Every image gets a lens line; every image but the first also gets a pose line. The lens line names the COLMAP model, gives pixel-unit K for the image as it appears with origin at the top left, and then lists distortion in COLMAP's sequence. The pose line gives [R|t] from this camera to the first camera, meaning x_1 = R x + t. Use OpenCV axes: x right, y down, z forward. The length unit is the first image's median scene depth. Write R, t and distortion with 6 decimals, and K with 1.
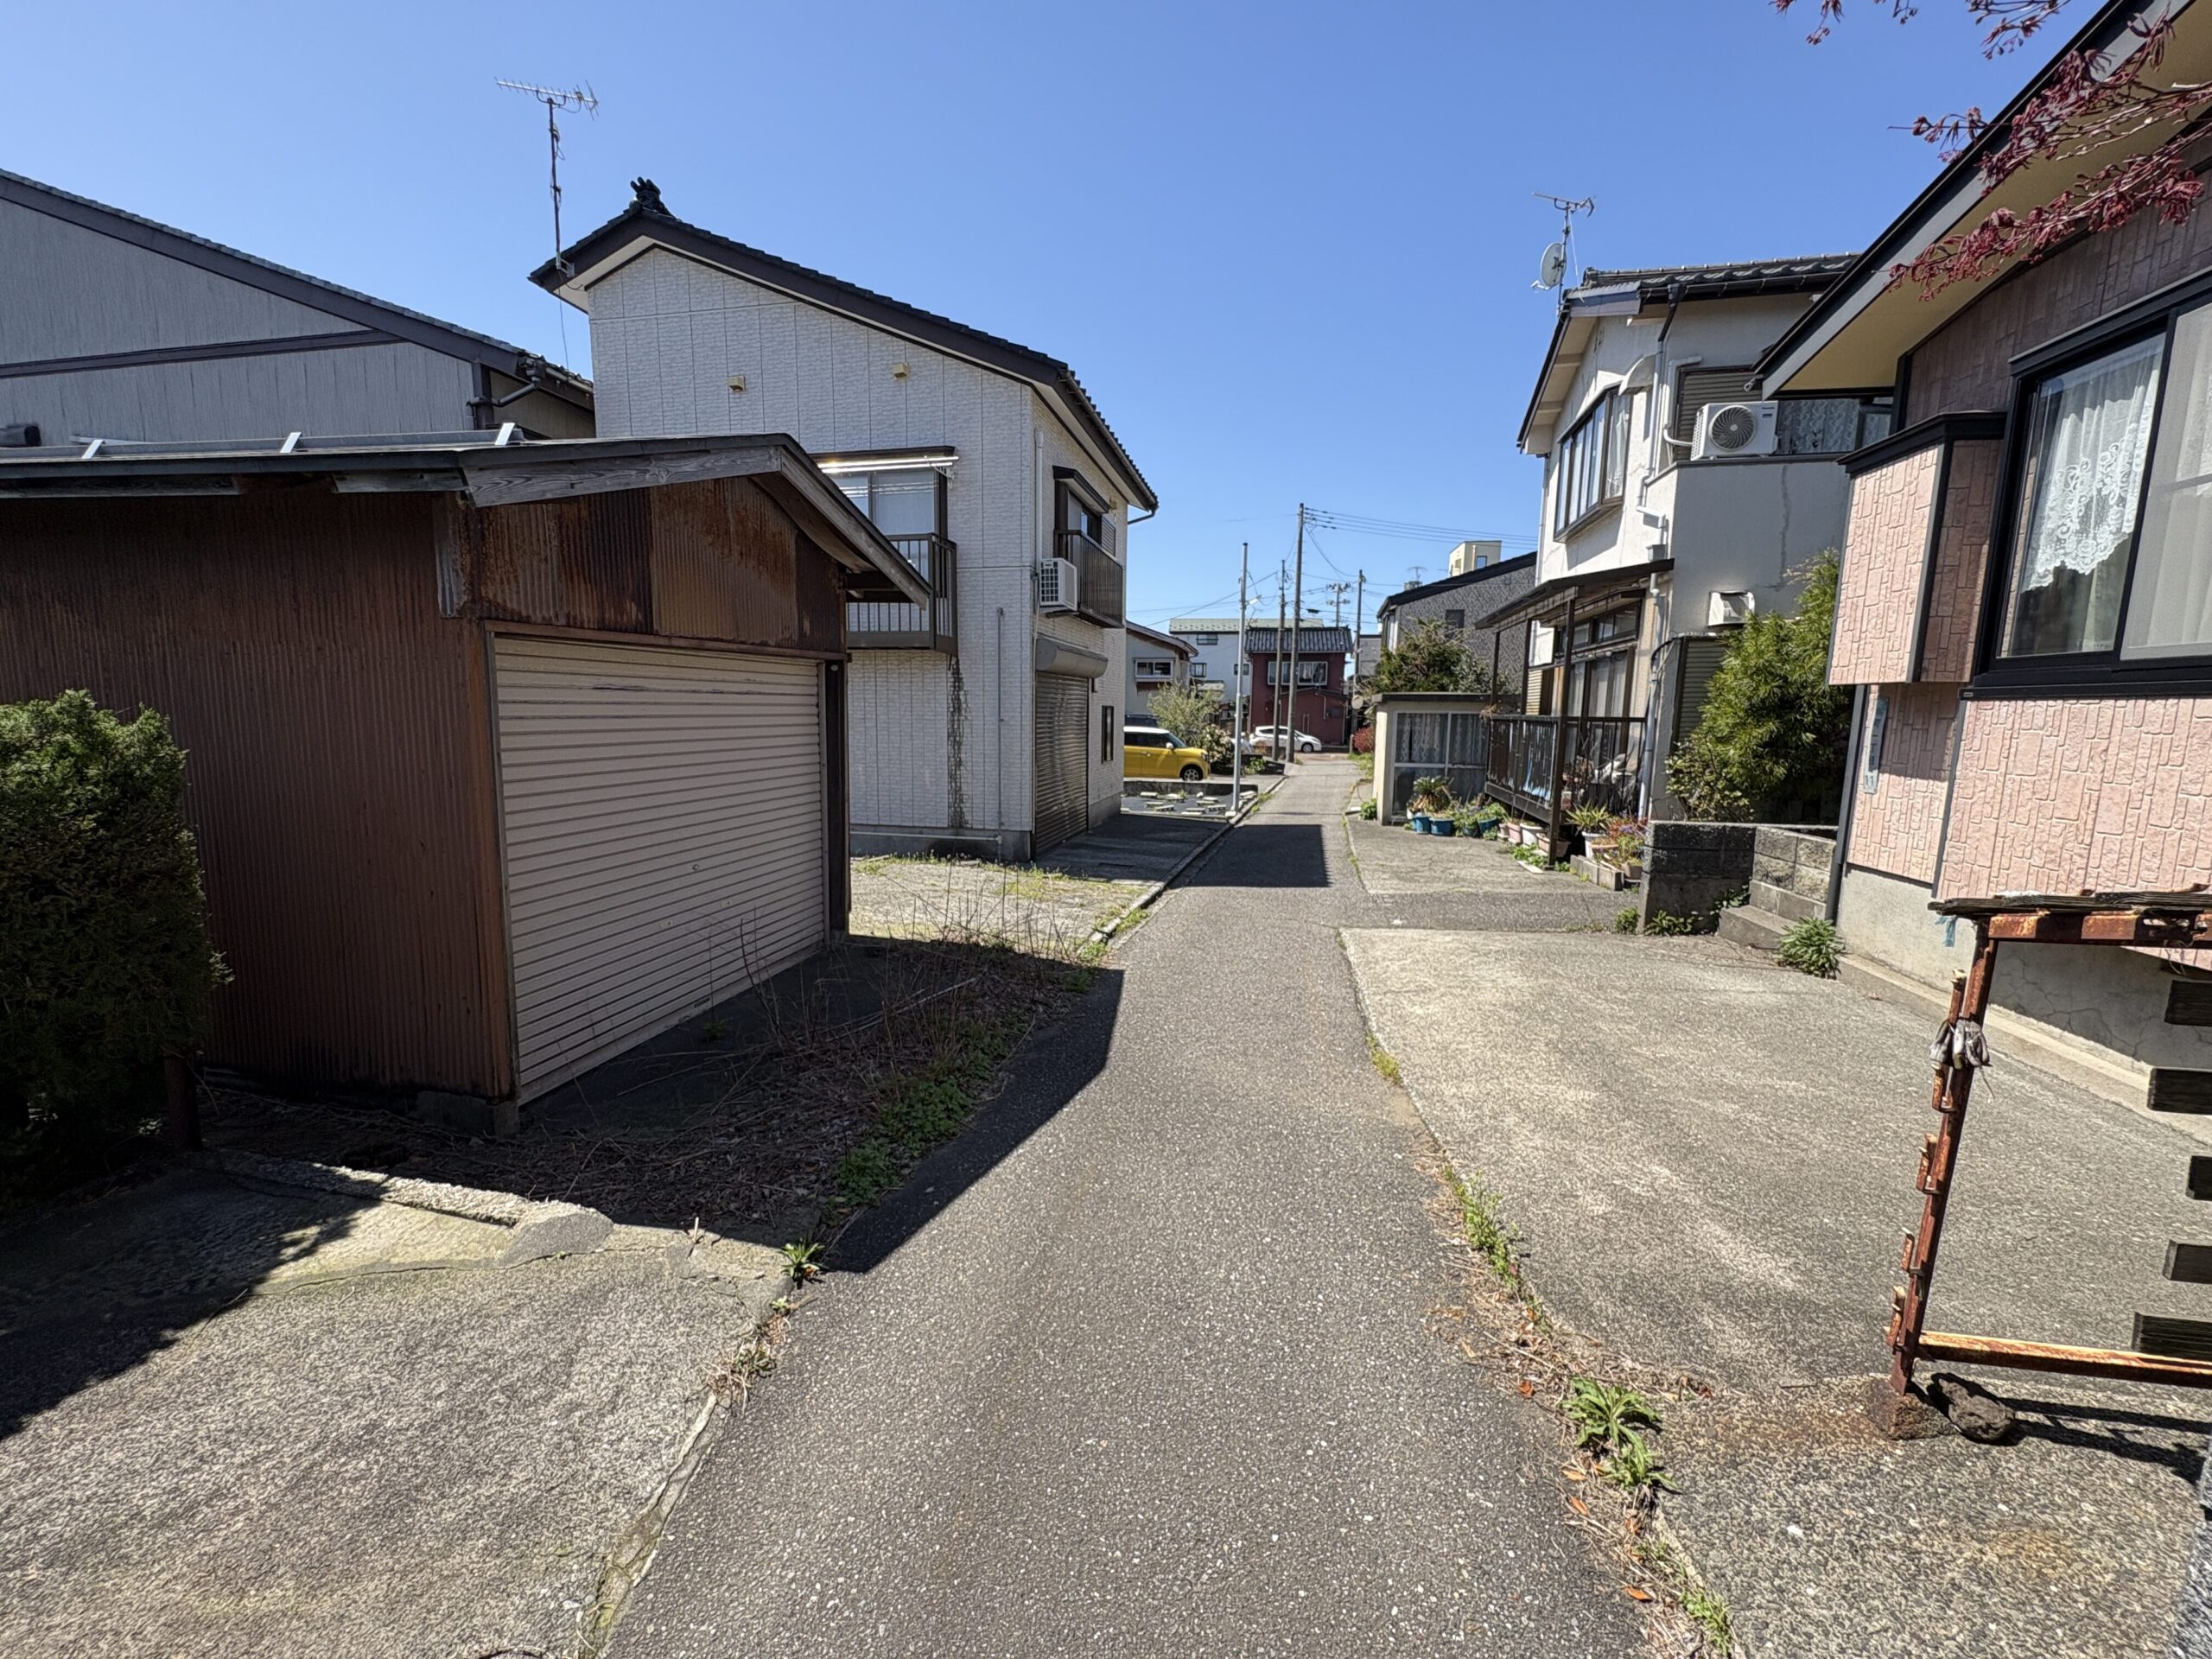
lens RADIAL K [[881.5, 0, 1111.4], [0, 881.5, 831.8], [0, 0, 1]] dist [-0.000331, 0.000156]
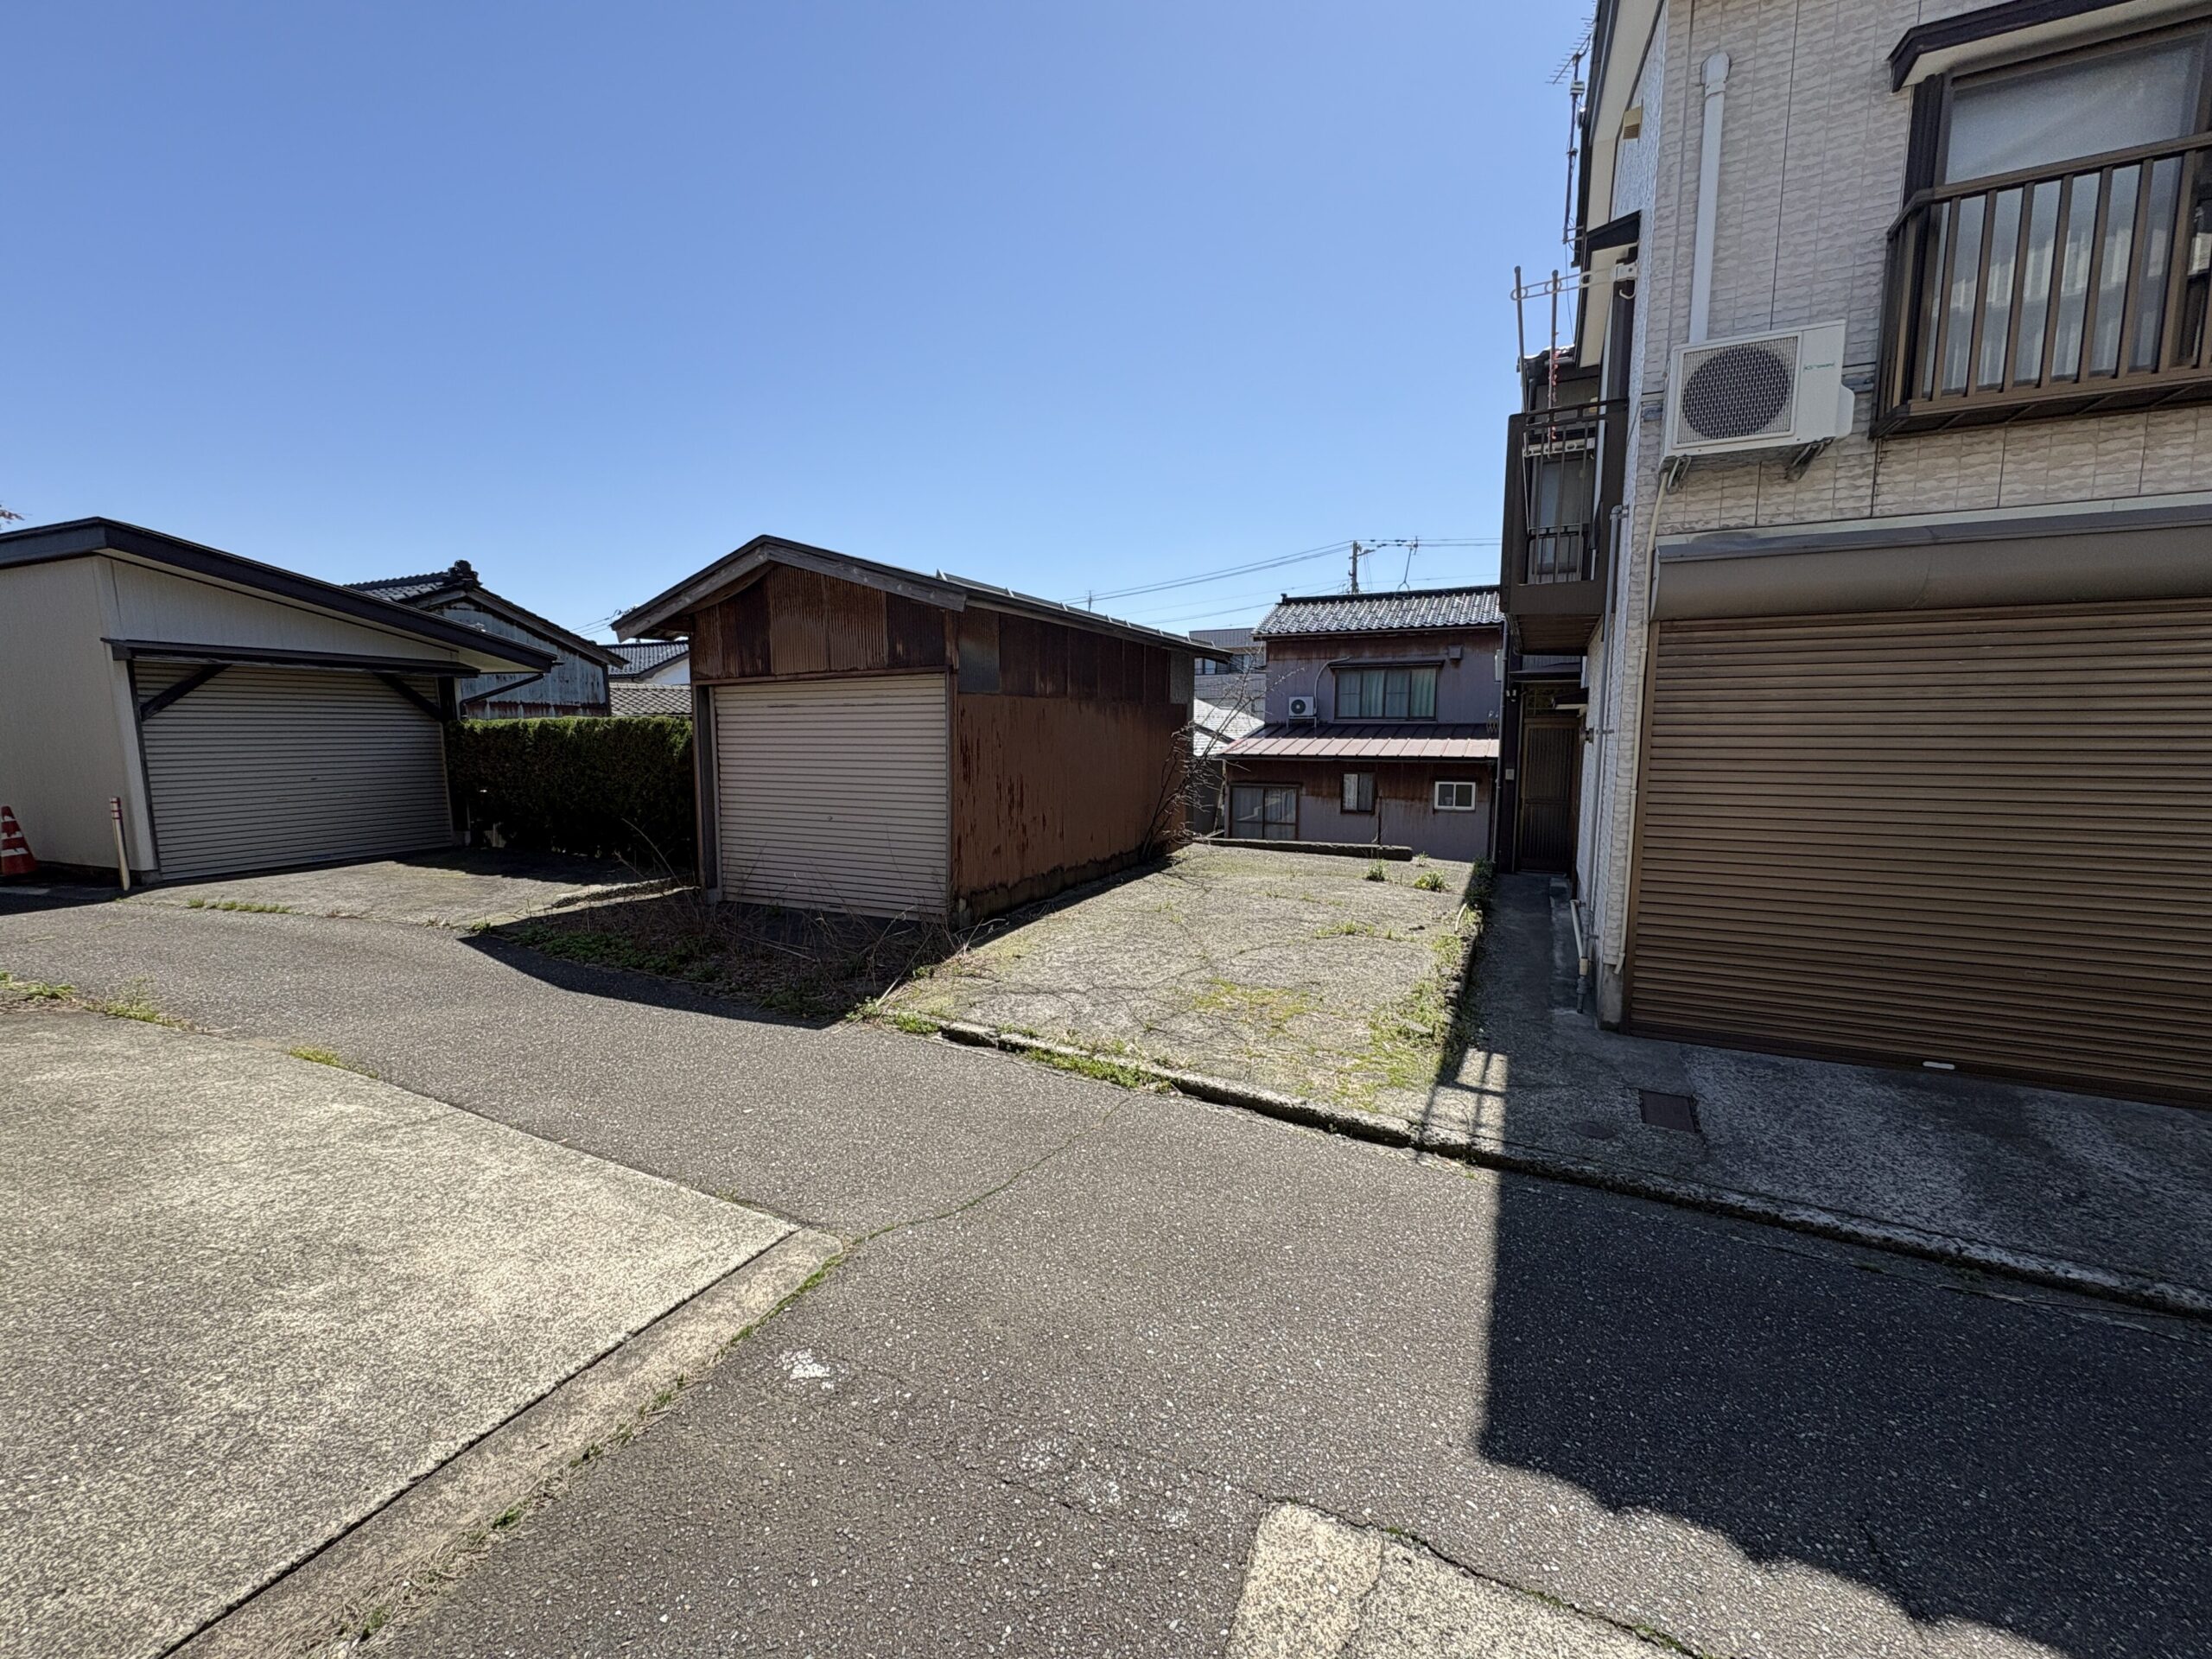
lens RADIAL K [[881.5, 0, 1095.7], [0, 881.5, 825.9], [0, 0, 1]] dist [-0.000331, 0.000156]
pose [[-0.248077, 0.097874, -0.963783, 0.933594], [-0.133338, 0.981964, 0.134041, -0.221624], [0.959520, 0.161762, -0.230552, 1.839926]]
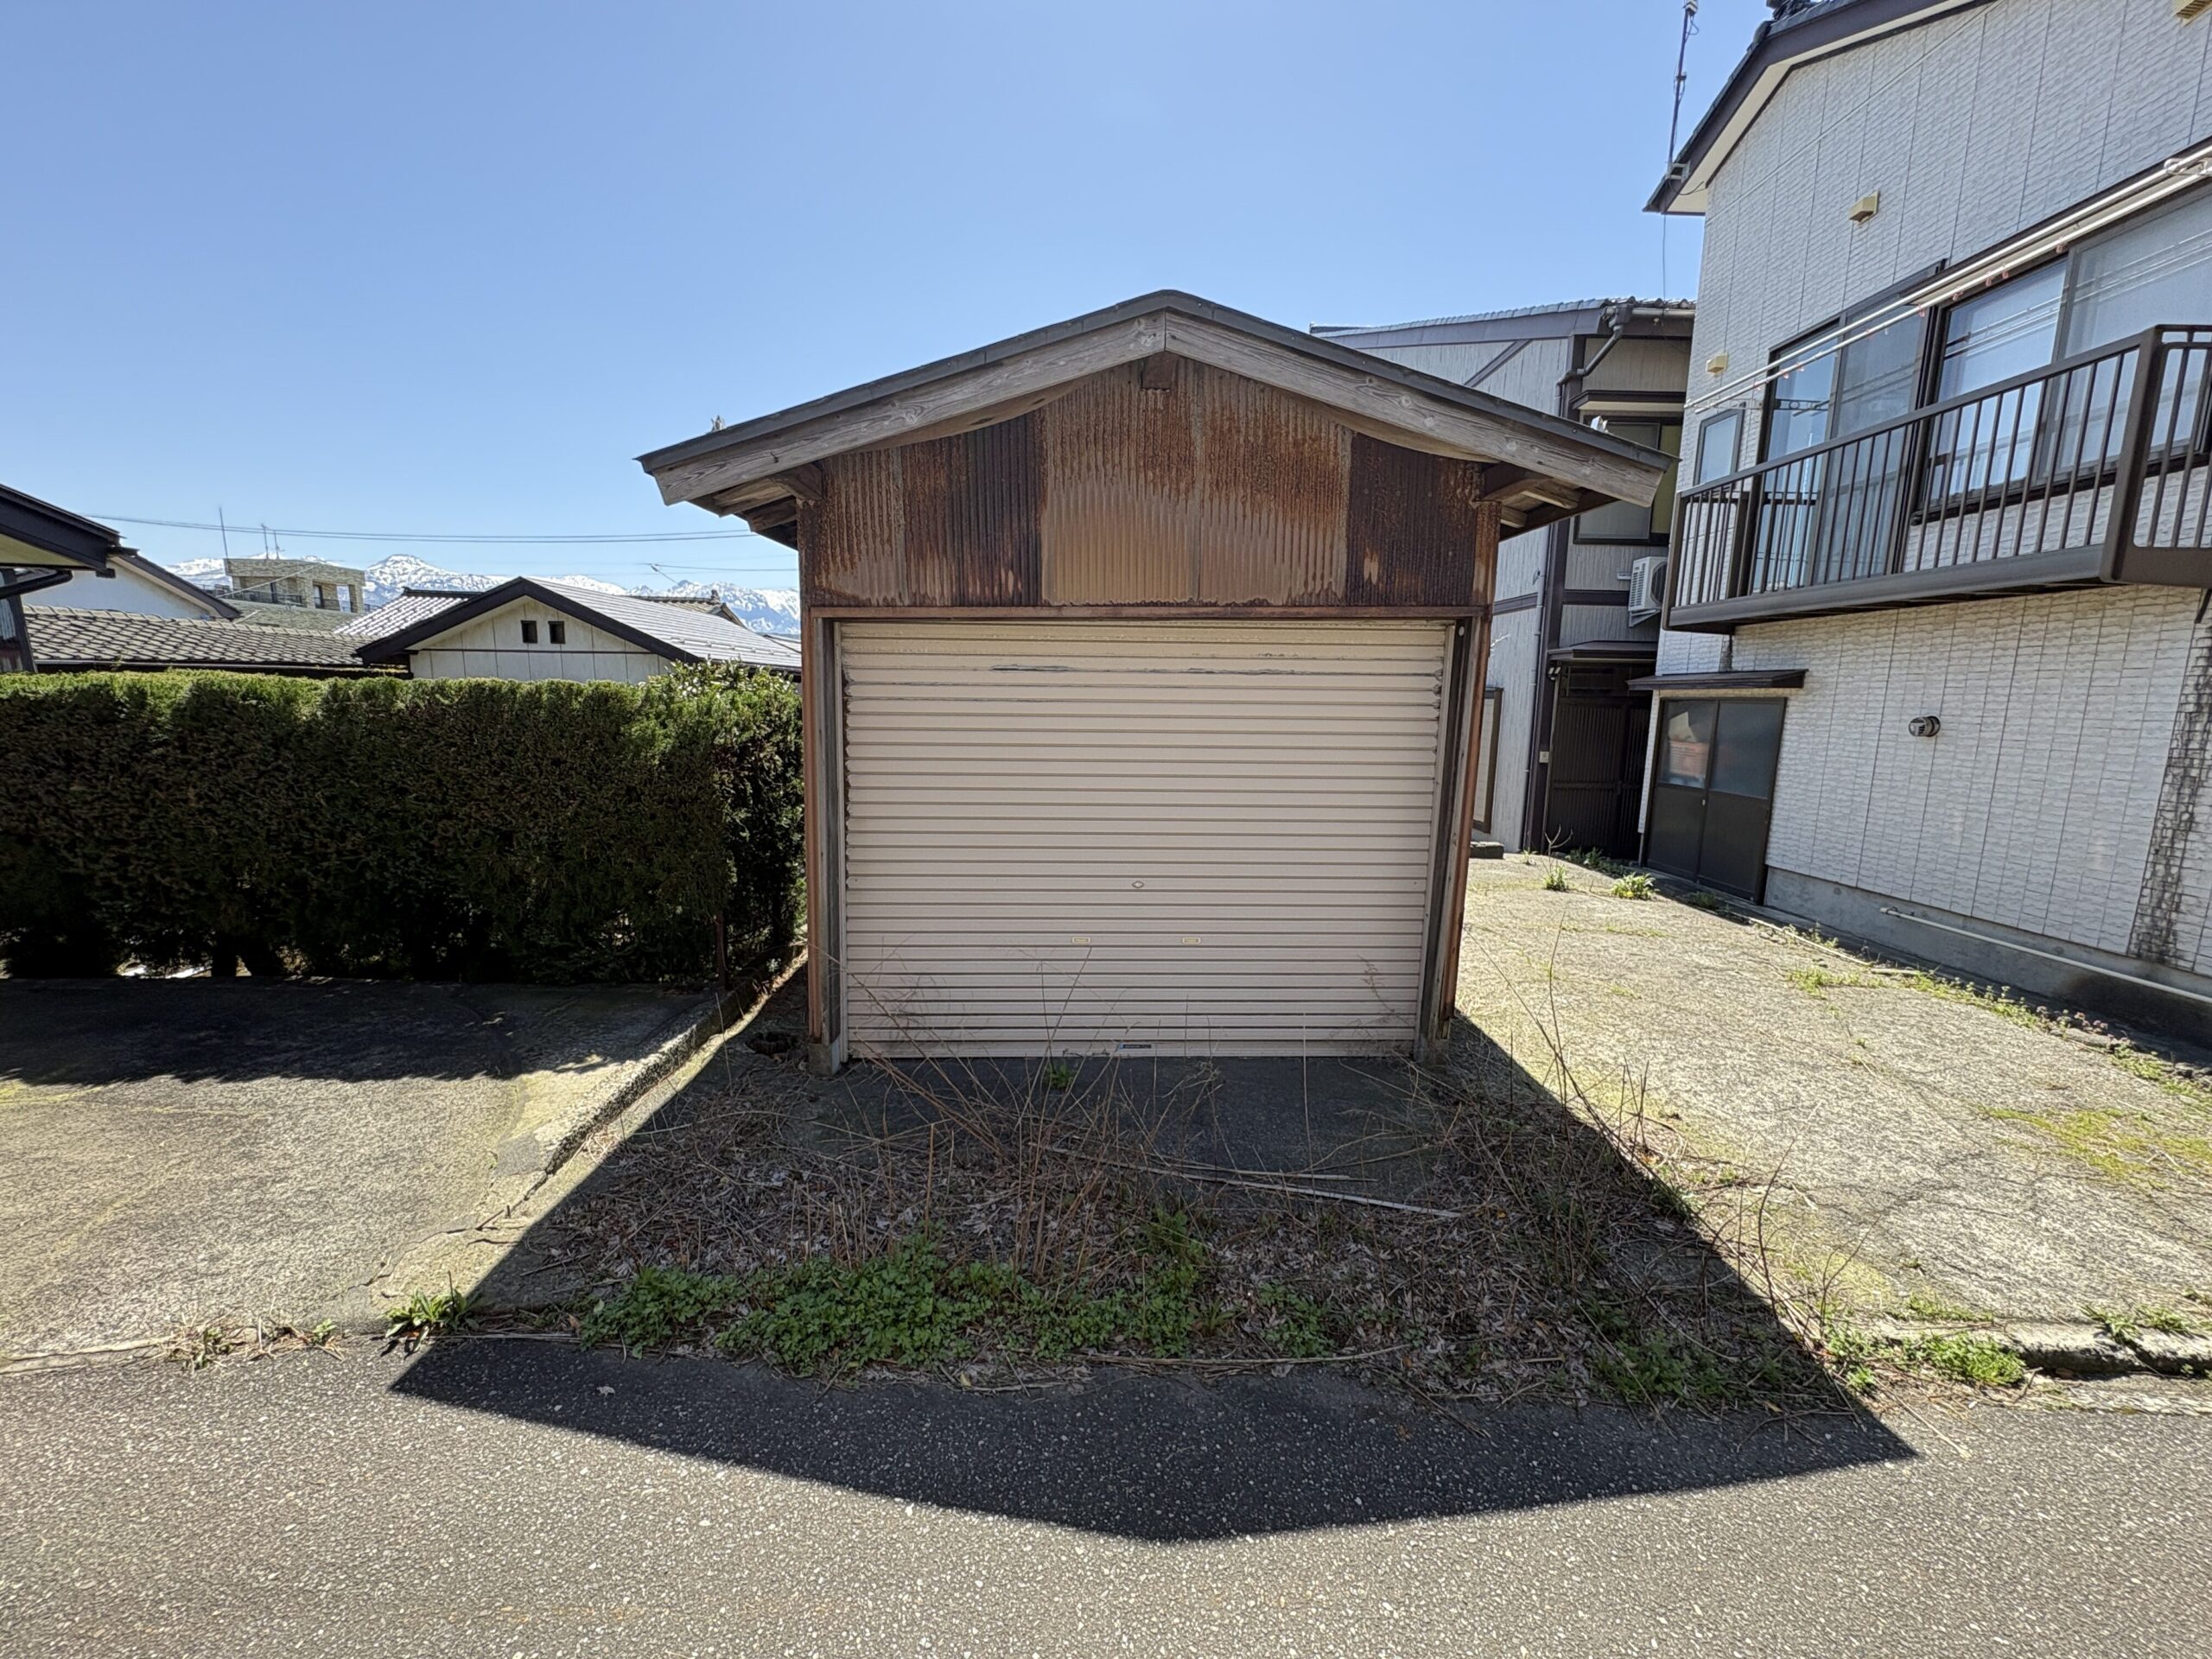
lens RADIAL K [[881.5, 0, 1110.3], [0, 881.5, 829.0], [0, 0, 1]] dist [-0.000331, 0.000156]
pose [[0.224268, 0.138829, -0.964588, 0.317734], [-0.144817, 0.983559, 0.107890, -0.098392], [0.963707, 0.115492, 0.240686, 0.779343]]
